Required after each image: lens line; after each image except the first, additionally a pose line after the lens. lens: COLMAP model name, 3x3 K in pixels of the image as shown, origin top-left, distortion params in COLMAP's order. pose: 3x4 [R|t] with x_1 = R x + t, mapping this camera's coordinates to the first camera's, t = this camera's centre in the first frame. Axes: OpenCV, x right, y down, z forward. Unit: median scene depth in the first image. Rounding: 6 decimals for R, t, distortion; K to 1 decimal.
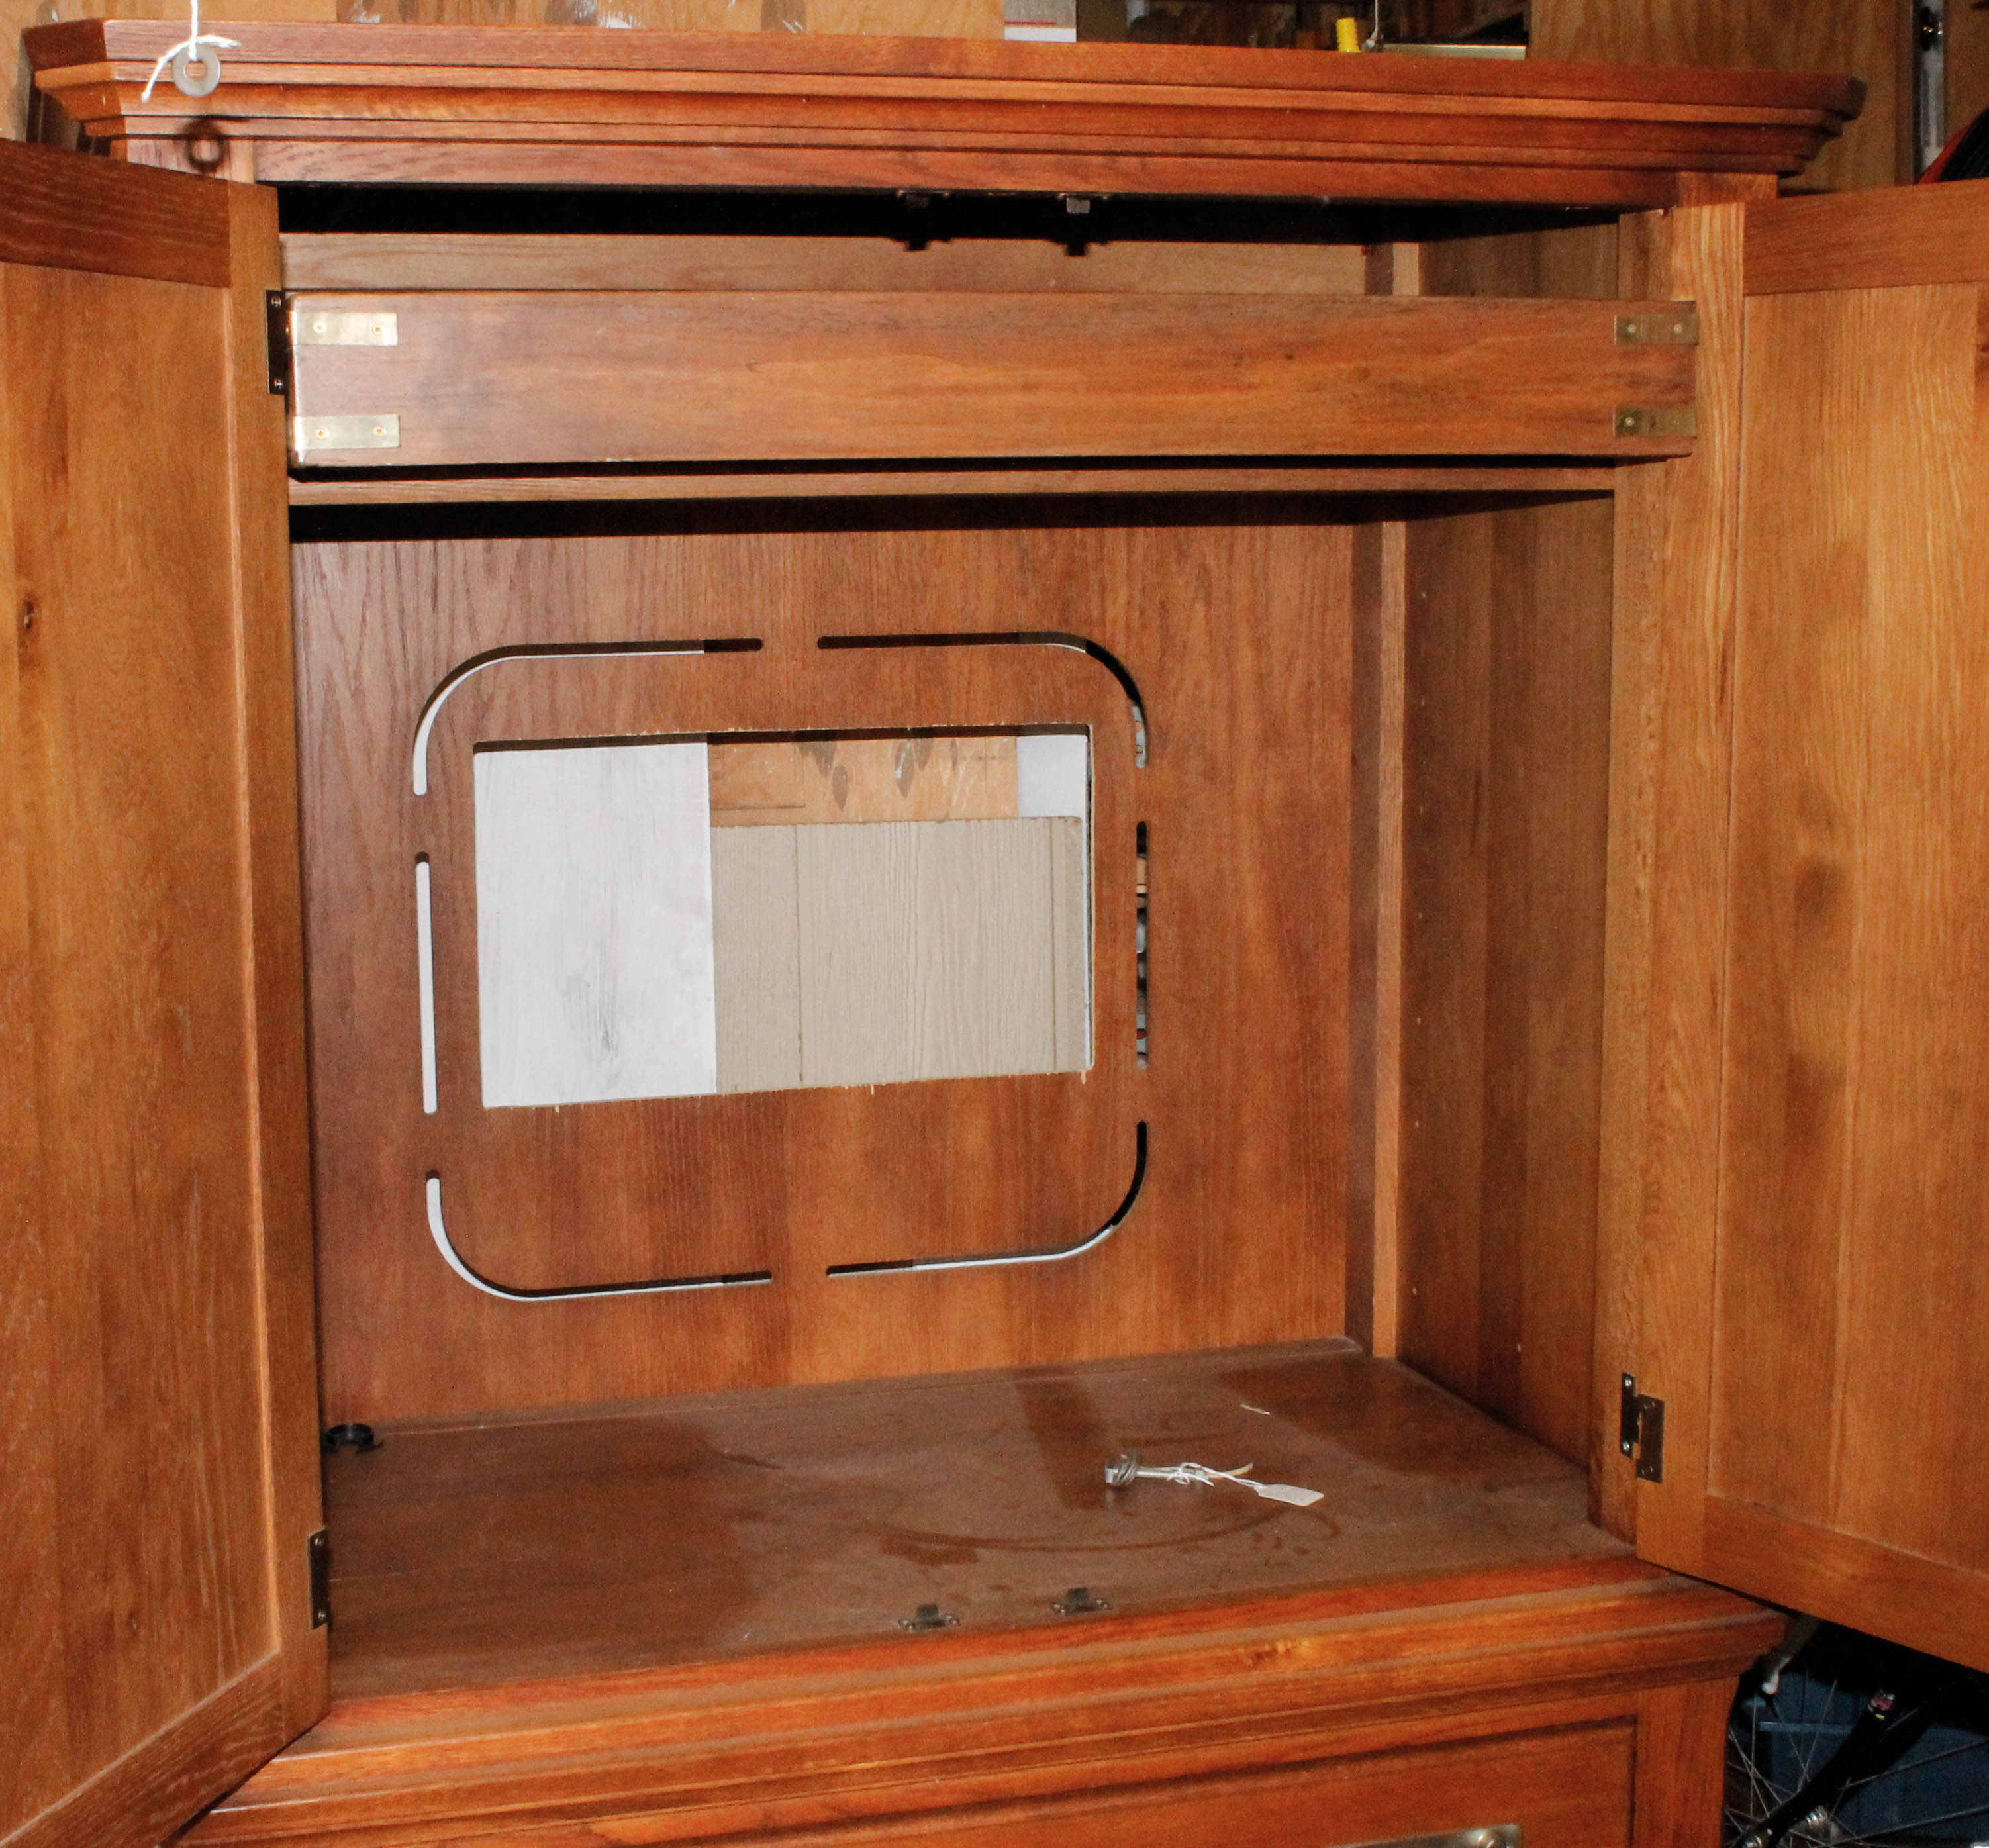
lens RADIAL K [[2932.2, 0, 987.5], [0, 2932.2, 923.7], [0, 0, 1]] dist [-0.101973, 0.000000]
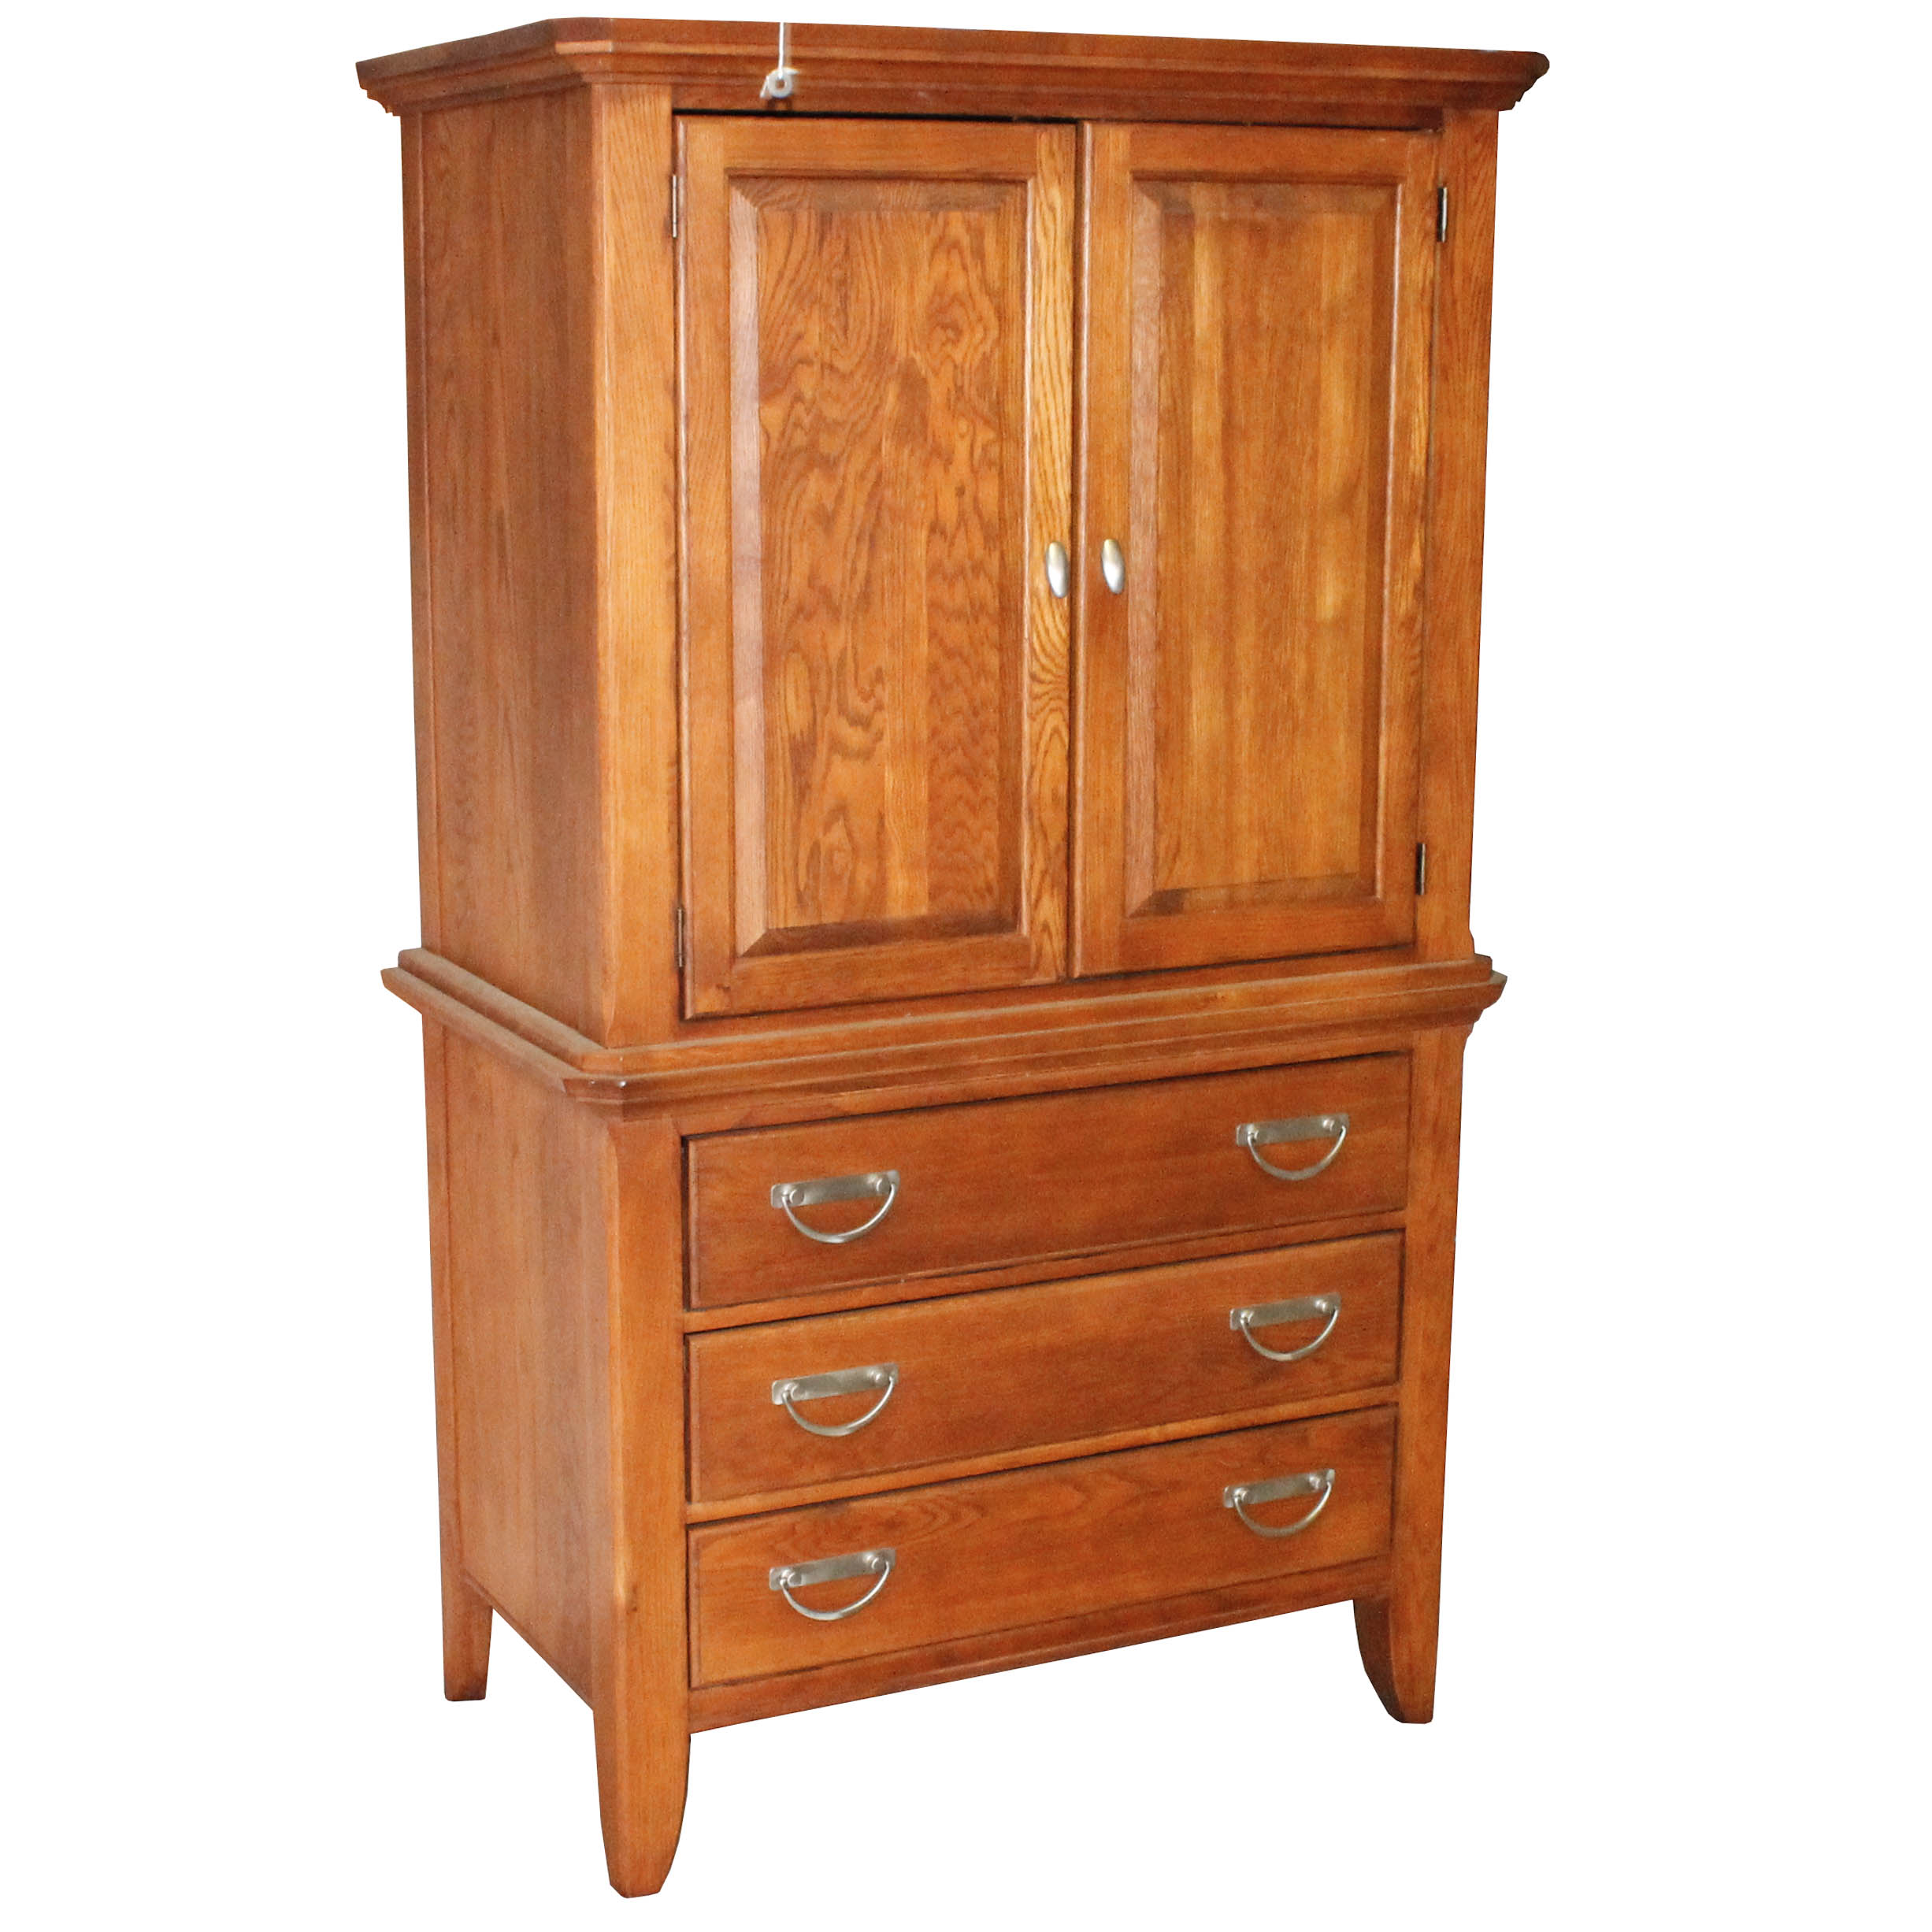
lens RADIAL K [[3051.6, 0, 959.2], [0, 3051.6, 963.5], [0, 0, 1]] dist [-0.086476, 0.000000]
pose [[0.984706, -0.025006, 0.172418, -0.364837], [0.011505, 0.996819, 0.078861, 0.094871], [-0.173842, -0.075671, 0.981862, -0.727757]]
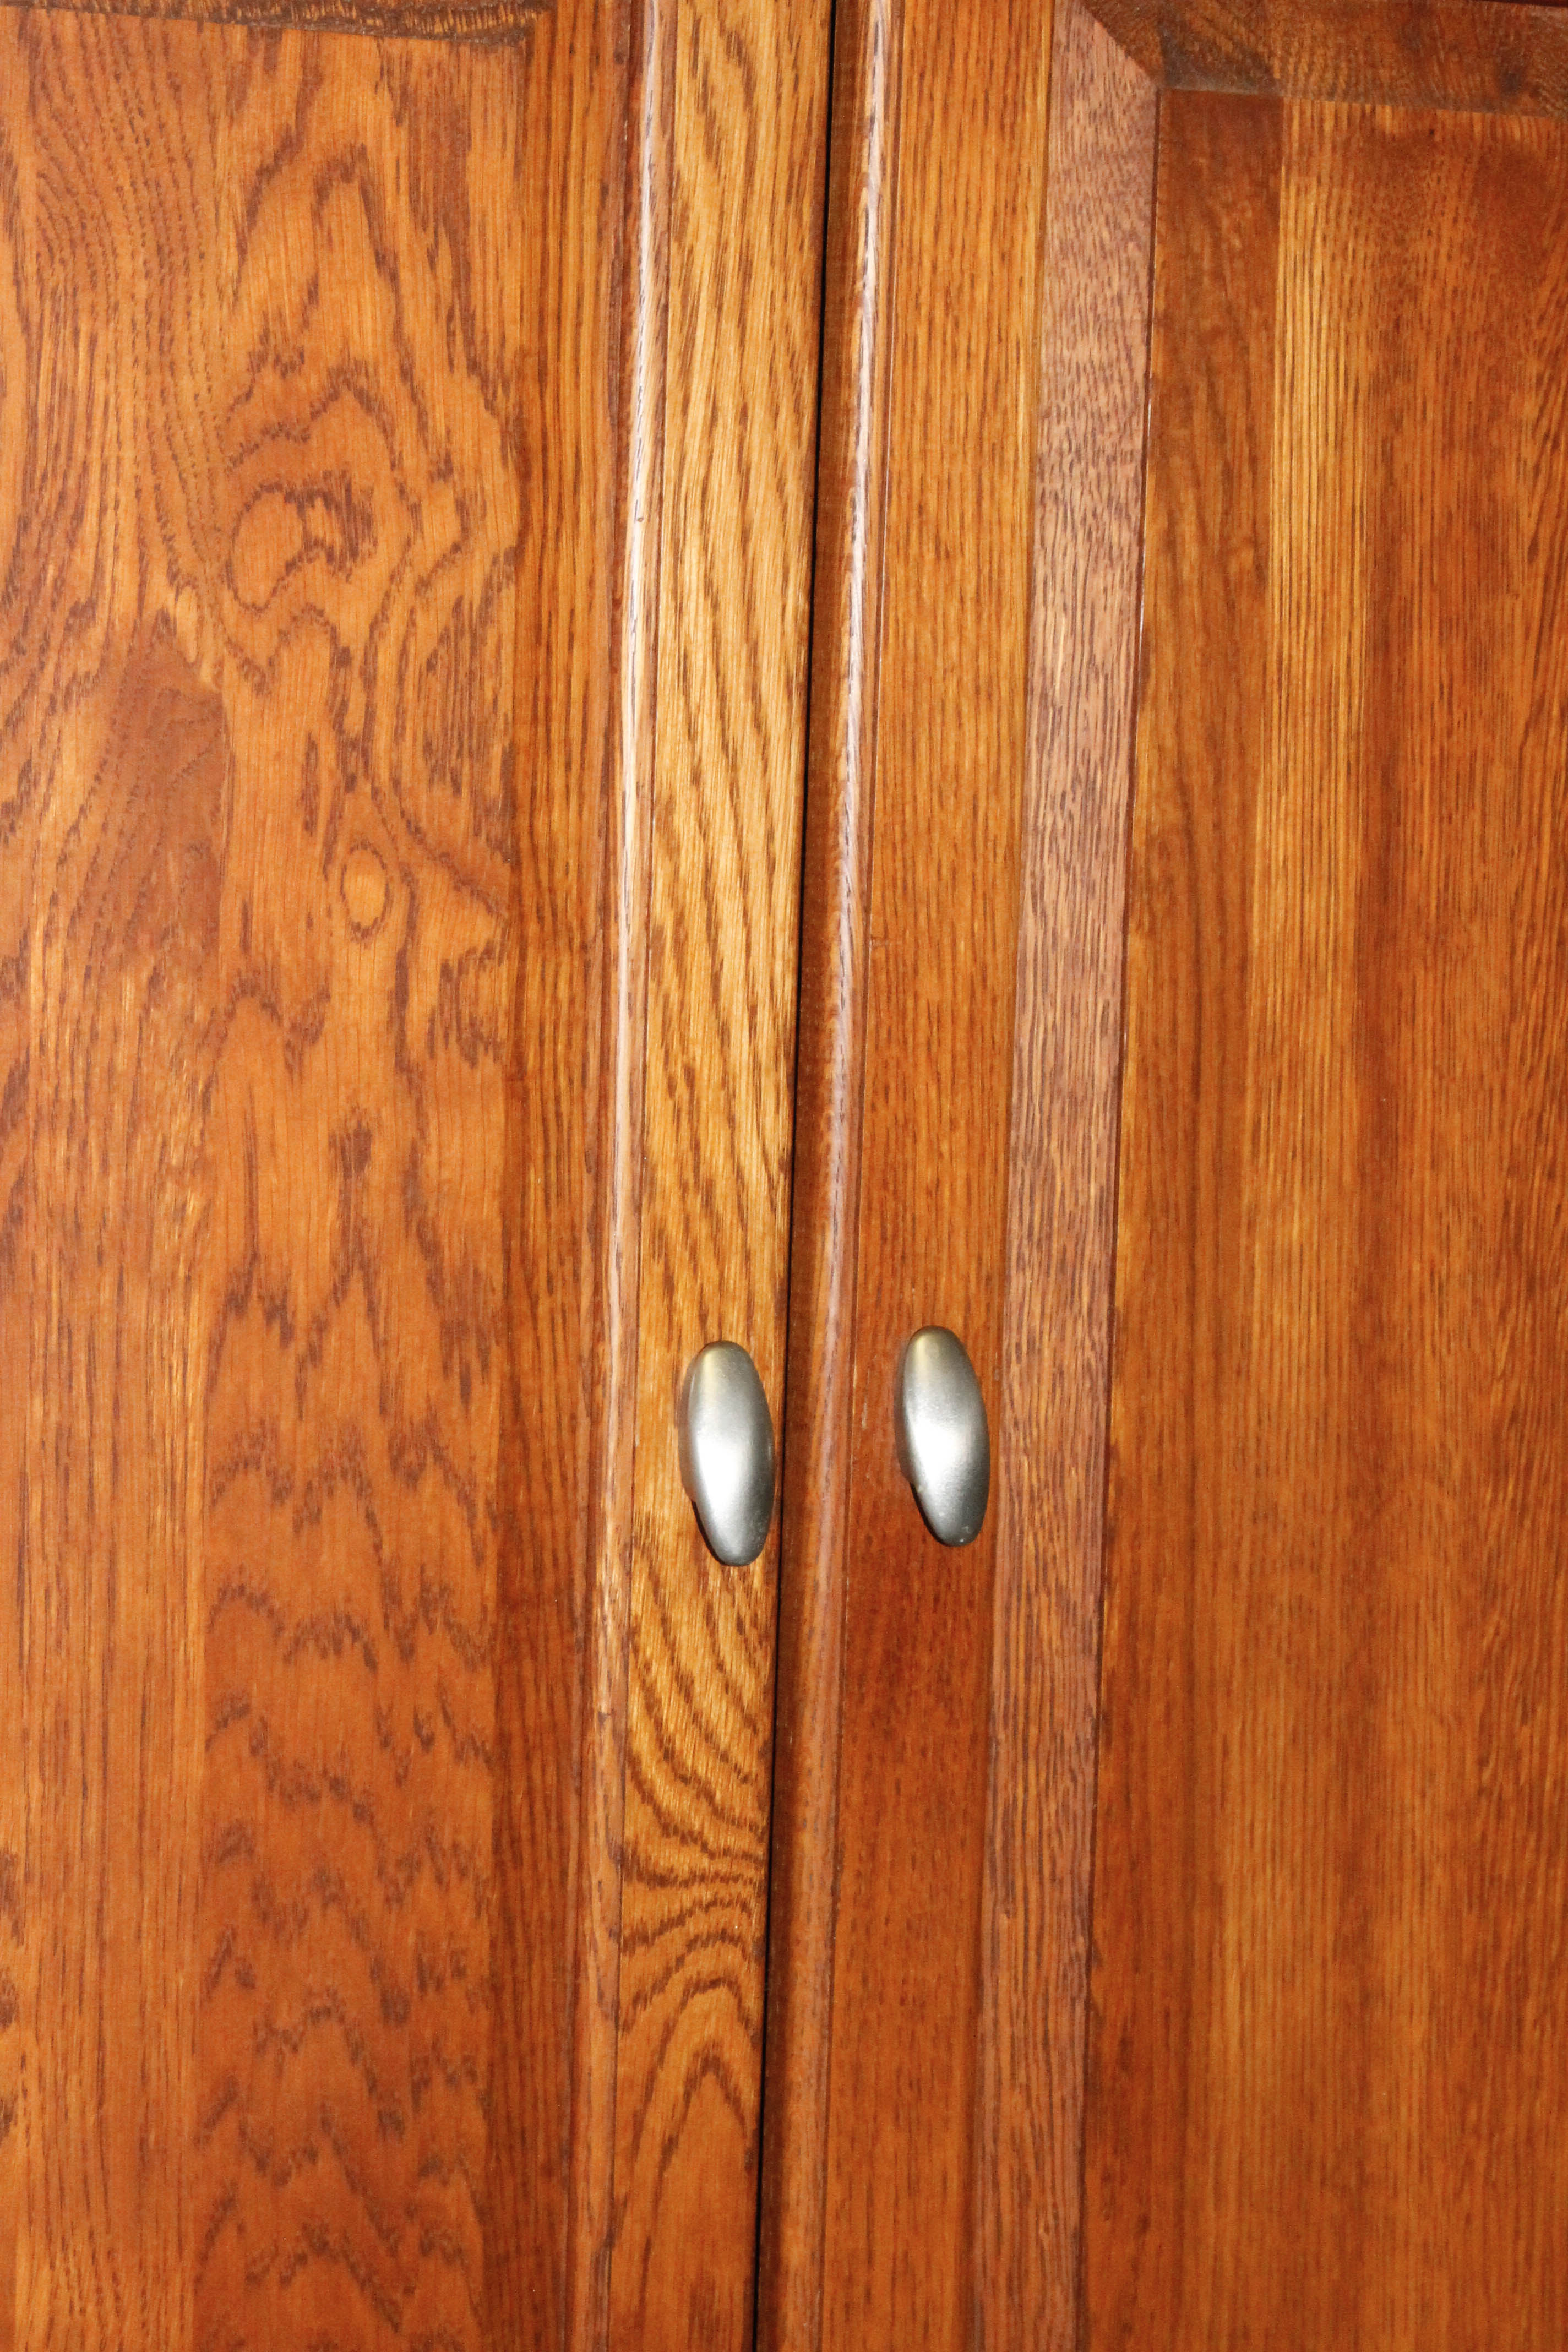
lens RADIAL K [[5229.8, 0, 782.7], [0, 5229.8, 1181.5], [0, 0, 1]] dist [0.093403, 0.000000]
pose [[0.975854, 0.016052, 0.217831, -0.164114], [-0.011842, 0.999717, -0.020618, -0.015384], [-0.218100, 0.017540, 0.975769, 0.237004]]
